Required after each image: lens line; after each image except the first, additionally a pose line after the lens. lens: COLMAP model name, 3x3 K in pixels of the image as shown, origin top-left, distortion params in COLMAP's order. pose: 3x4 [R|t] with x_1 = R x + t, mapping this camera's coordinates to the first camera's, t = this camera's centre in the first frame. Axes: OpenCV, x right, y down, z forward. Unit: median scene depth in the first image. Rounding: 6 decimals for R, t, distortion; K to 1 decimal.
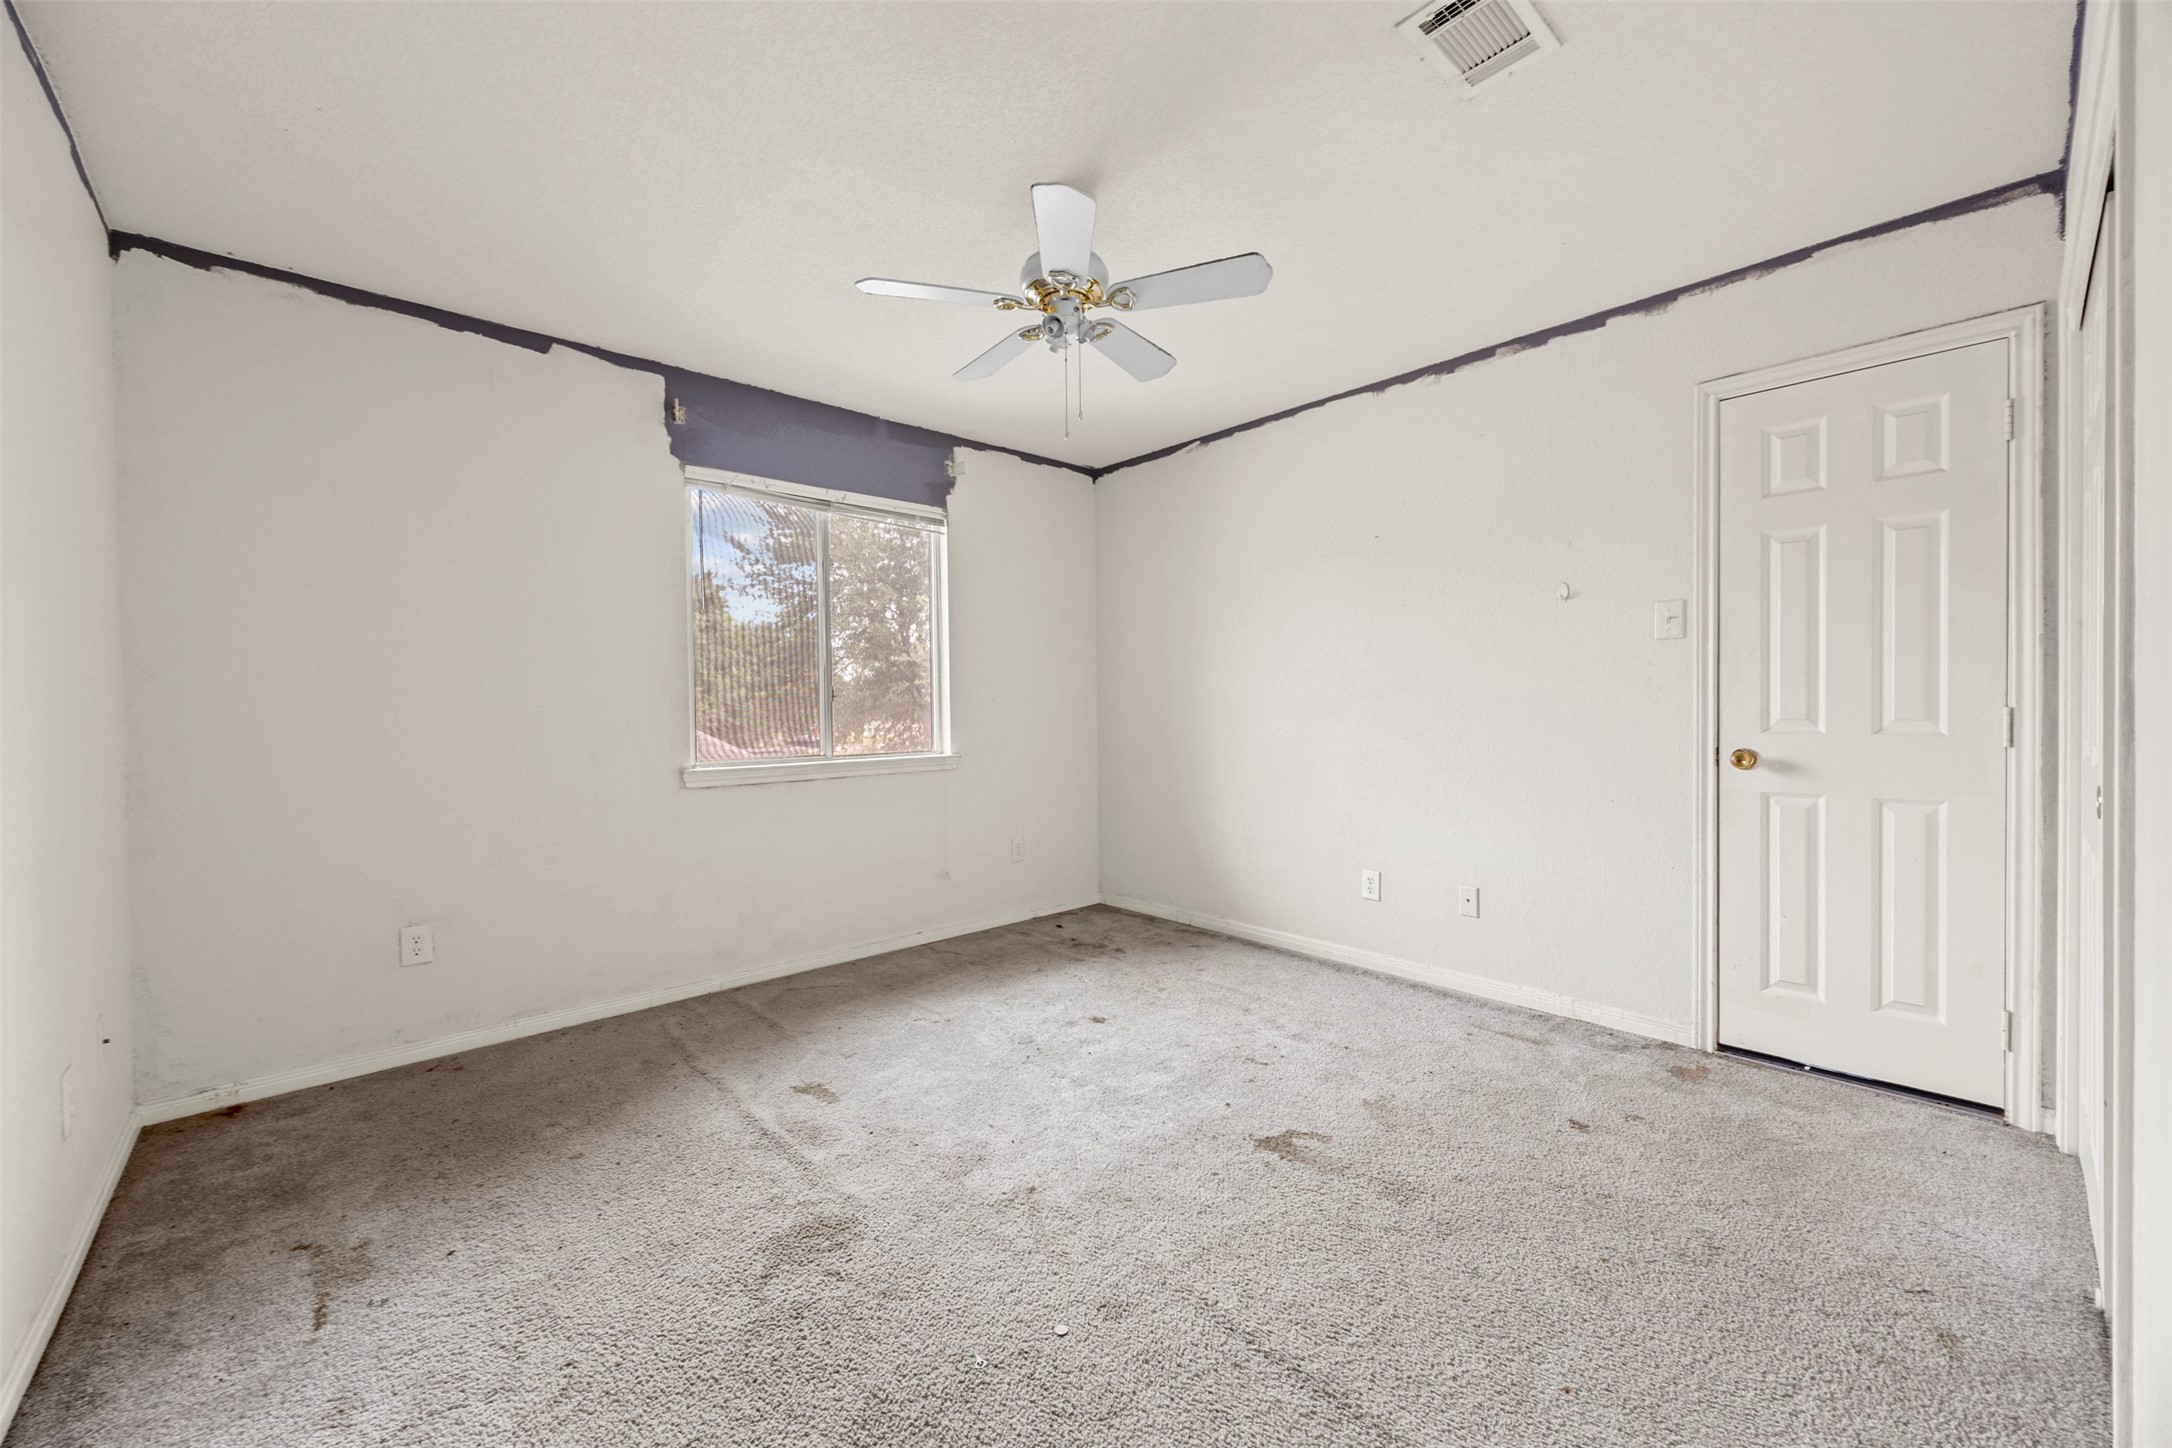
lens RADIAL K [[829.3, 0, 1097.9], [0, 829.3, 722.7], [0, 0, 1]] dist [-0.000964, 0.000303]
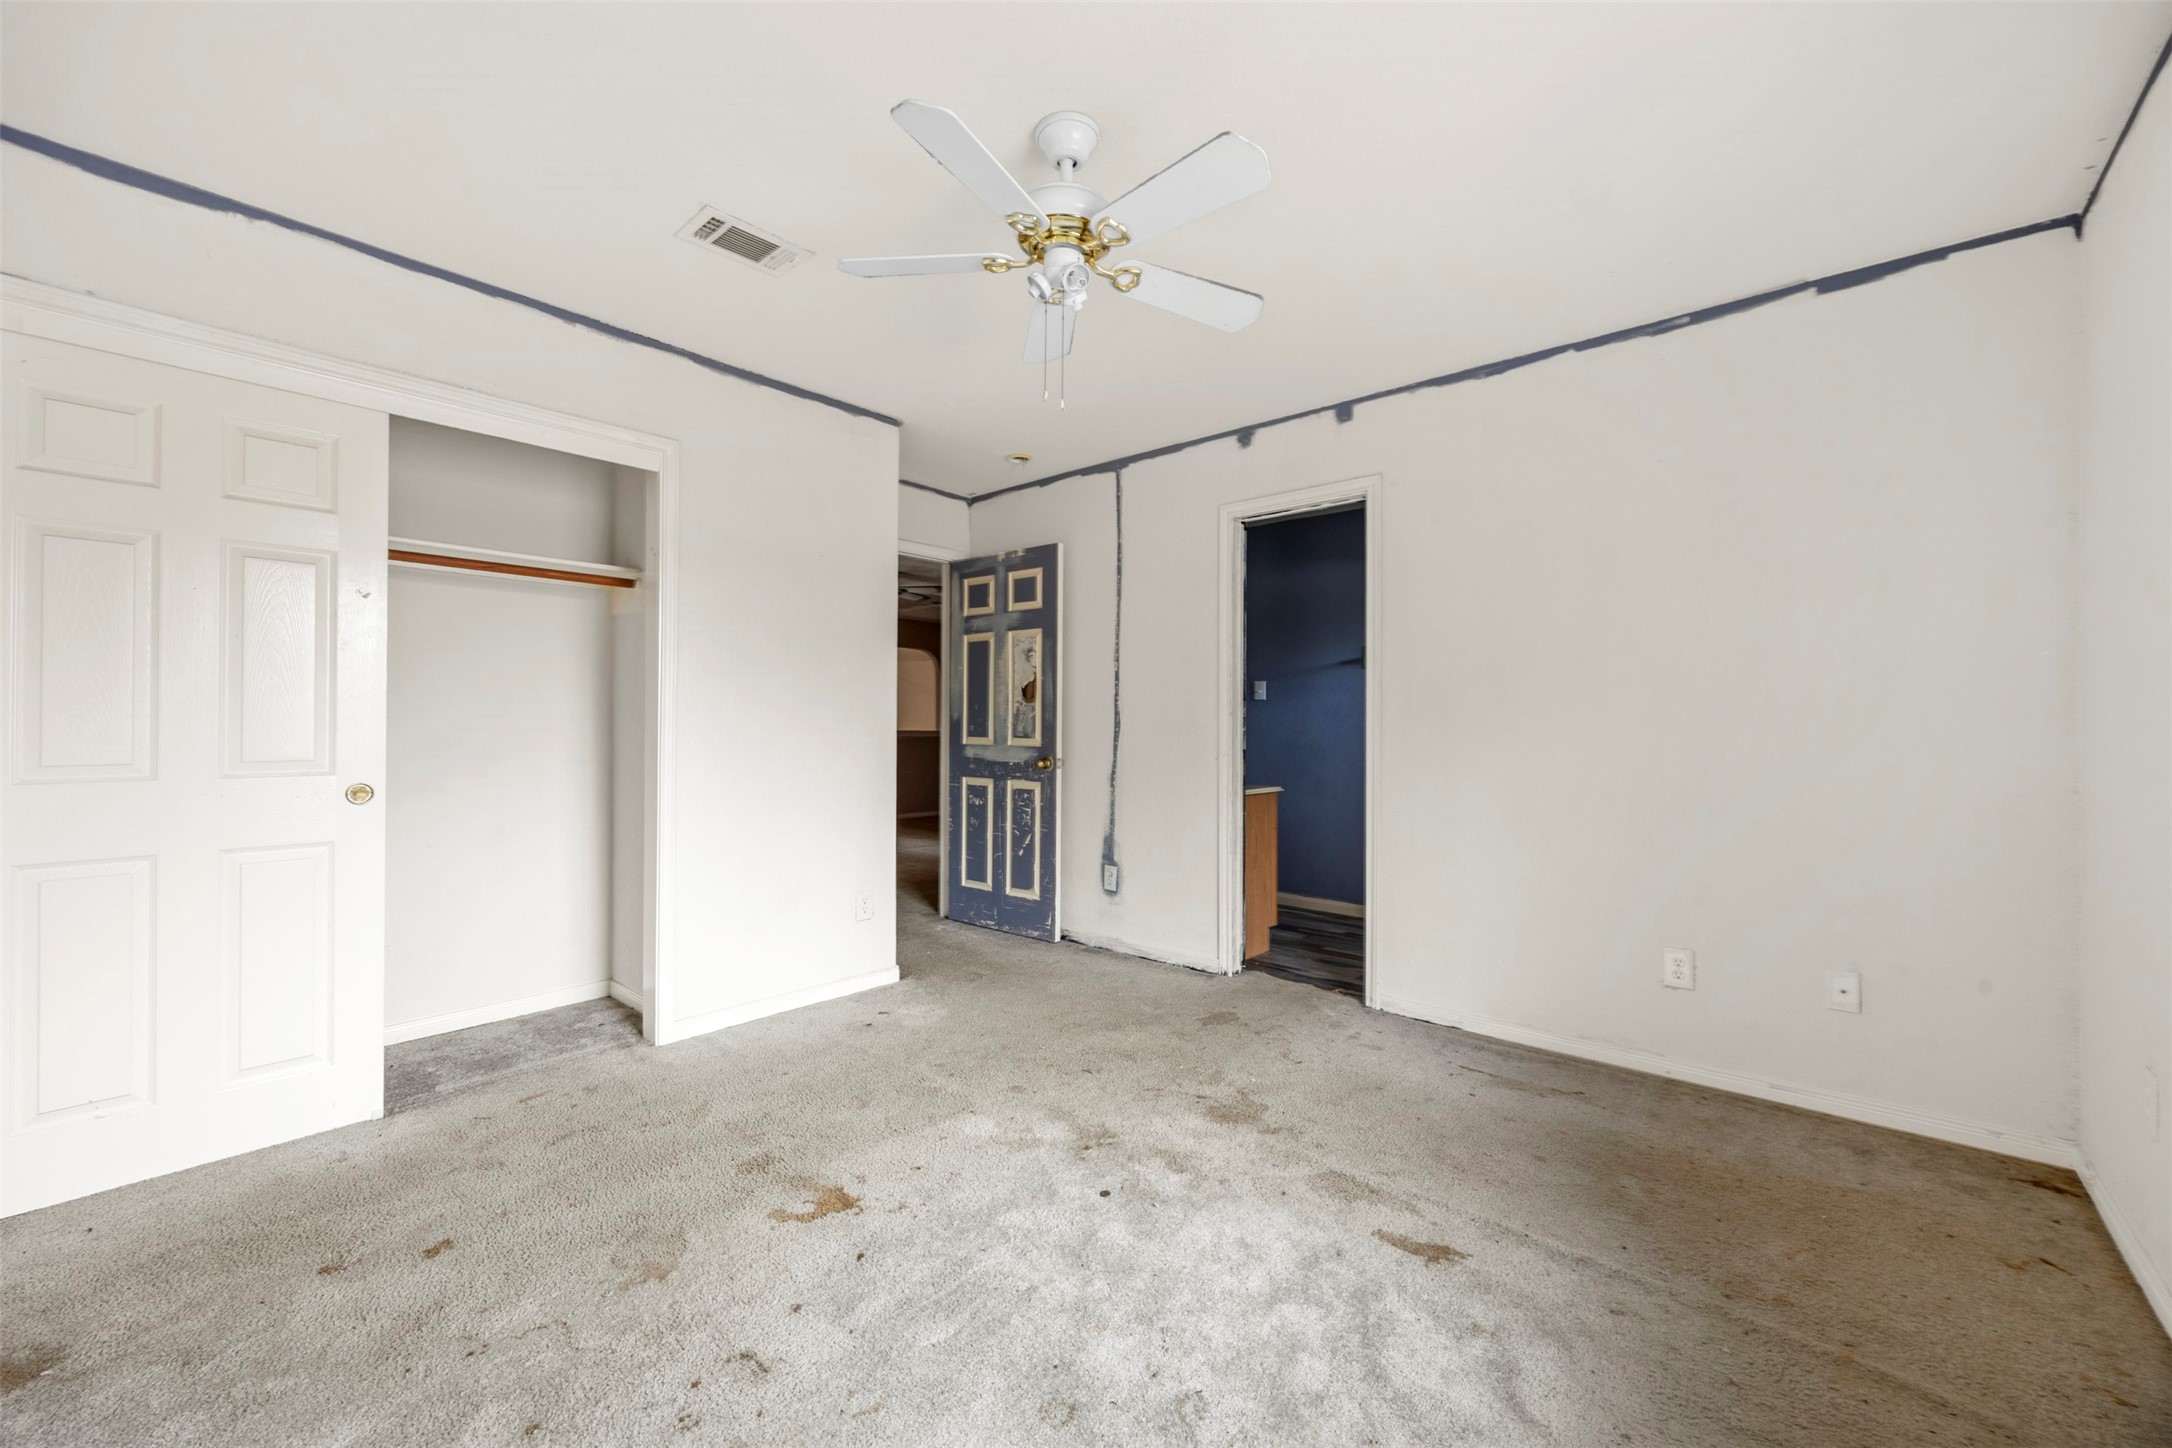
lens RADIAL K [[829.3, 0, 1097.9], [0, 829.3, 722.7], [0, 0, 1]] dist [-0.000964, 0.000303]
pose [[-0.993360, 0.004227, -0.114969, 0.033361], [0.003290, 0.999960, 0.008341, -0.029377], [0.115000, 0.007908, -0.993334, 1.982858]]
